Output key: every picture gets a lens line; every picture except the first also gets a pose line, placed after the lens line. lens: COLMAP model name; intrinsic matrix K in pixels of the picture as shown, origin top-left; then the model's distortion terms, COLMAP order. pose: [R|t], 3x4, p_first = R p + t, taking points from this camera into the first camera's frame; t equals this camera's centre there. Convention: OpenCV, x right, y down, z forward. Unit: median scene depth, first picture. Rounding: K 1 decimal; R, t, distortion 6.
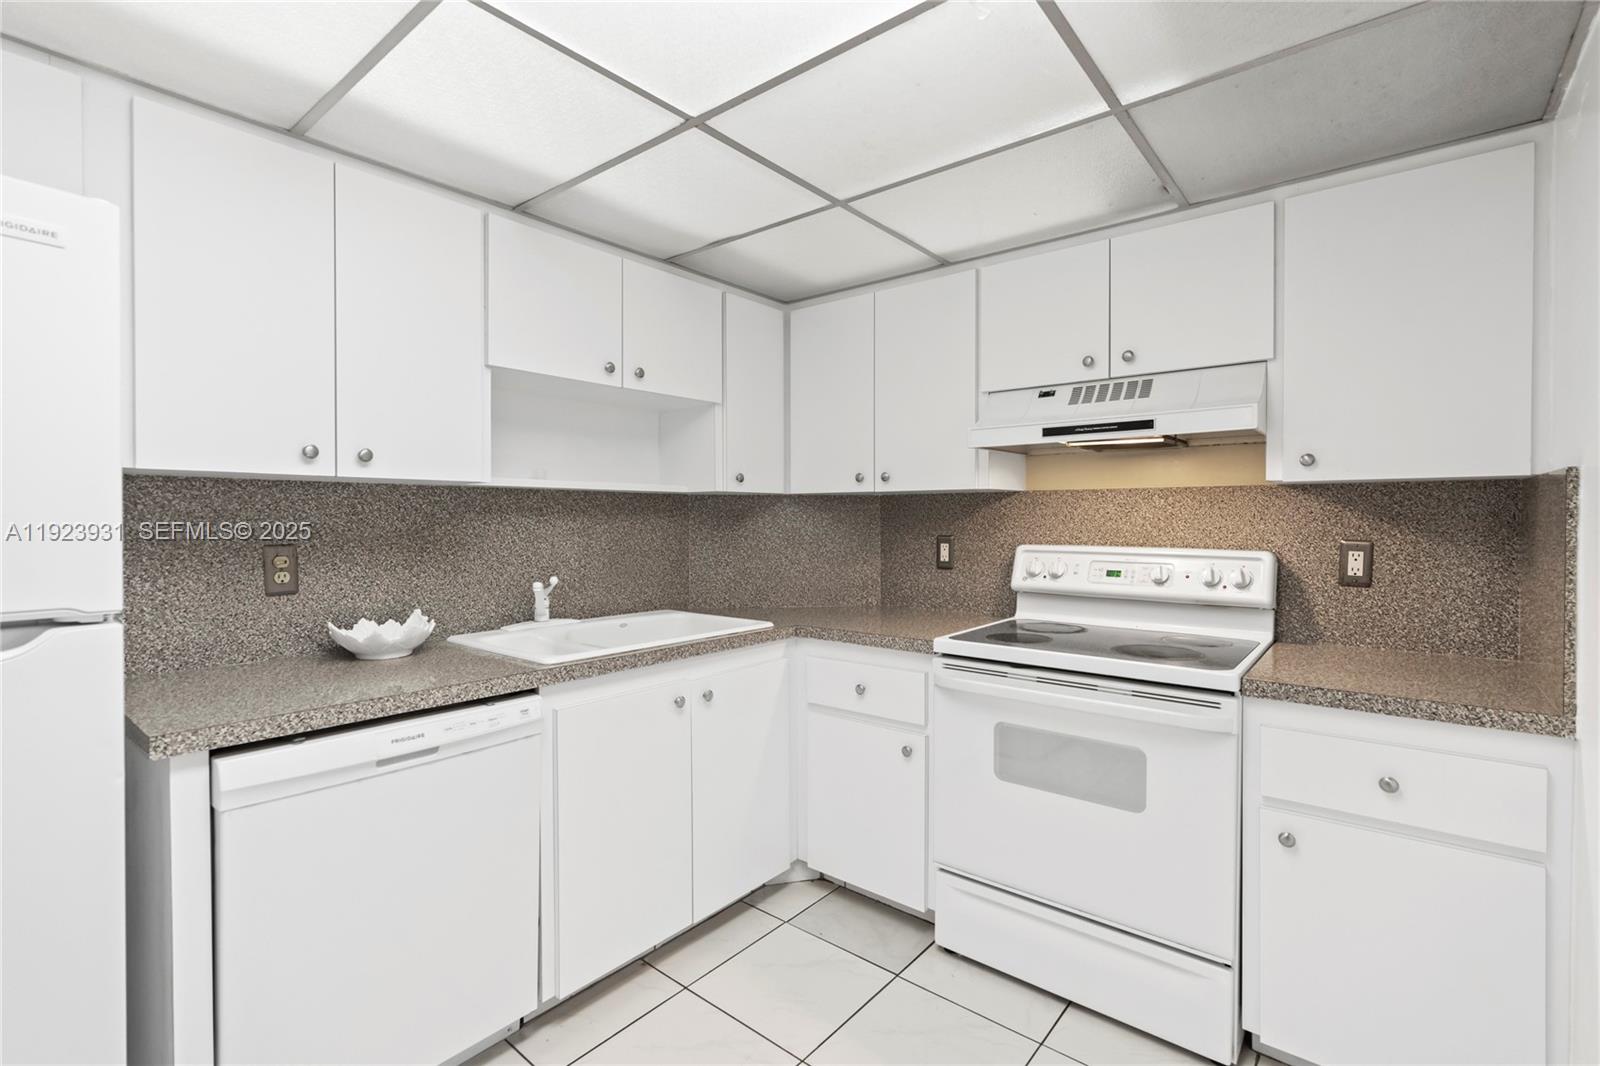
lens RADIAL K [[737.5, 0, 796.8], [0, 737.5, 530.2], [0, 0, 1]] dist [-0.000167, 0.000971]
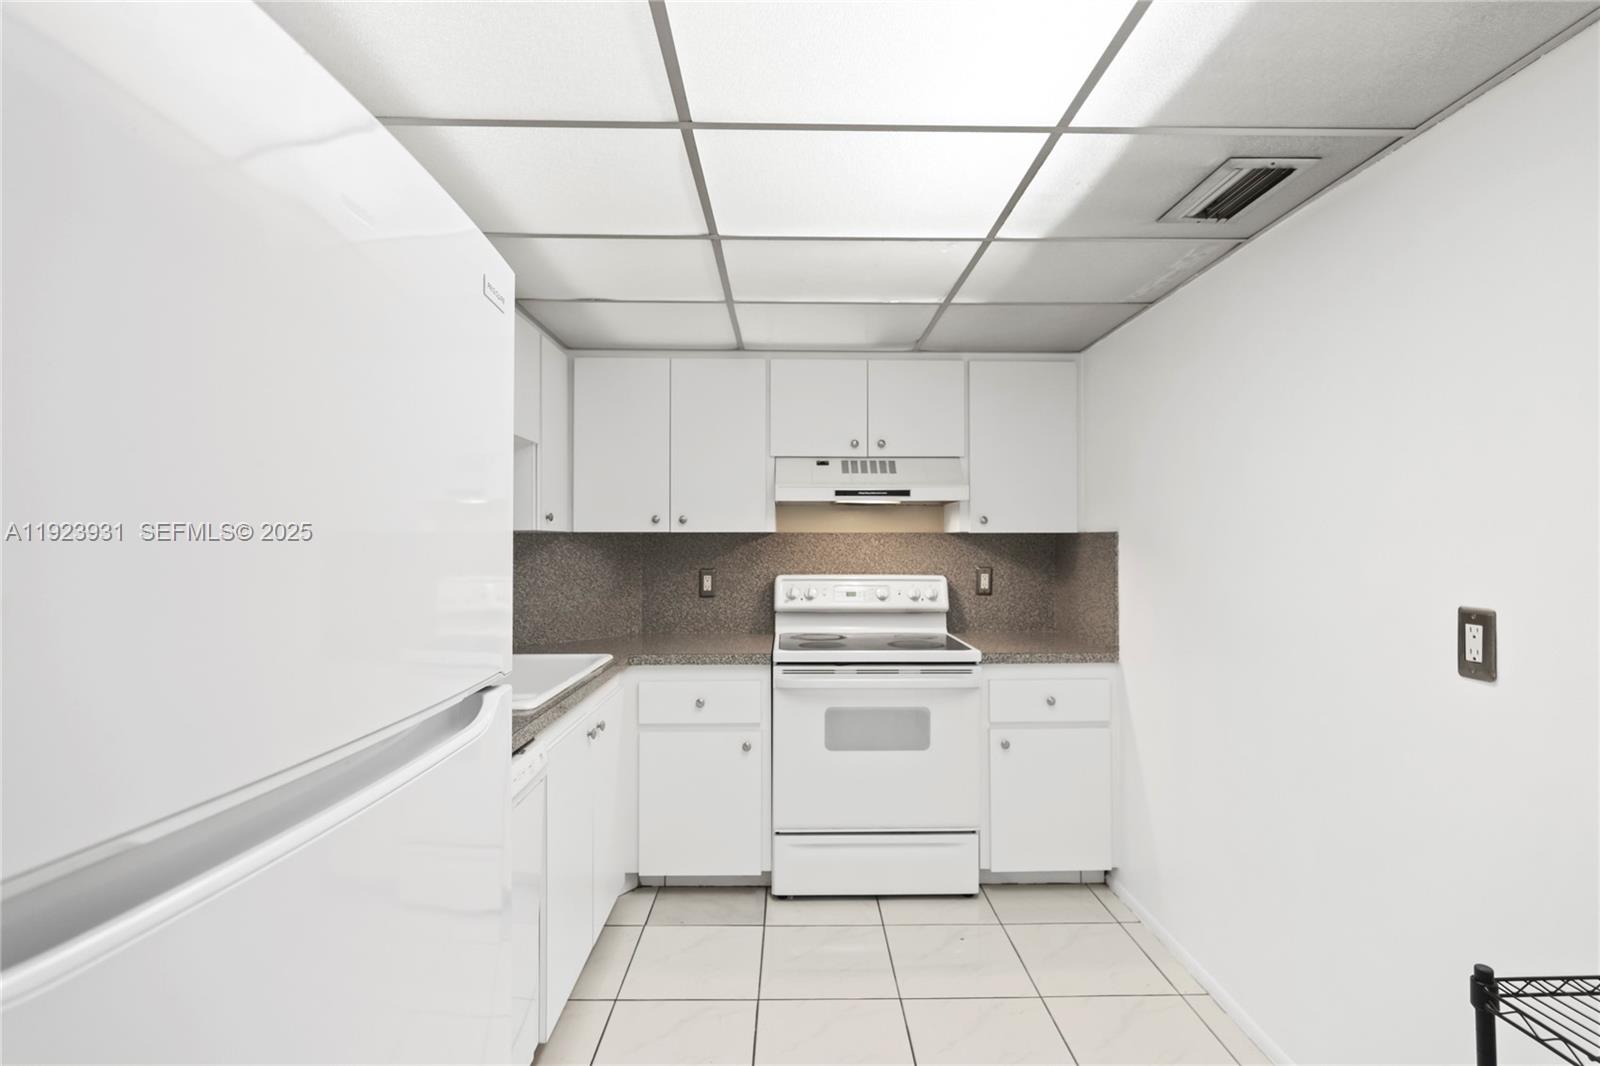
lens RADIAL K [[759.7, 0, 805.7], [0, 759.7, 532.7], [0, 0, 1]] dist [-0.000121, 0.000216]
pose [[0.757039, 0.008779, 0.653311, -0.589792], [0.011175, 0.999589, -0.026381, -0.020680], [-0.653274, 0.027272, 0.756630, -0.028902]]
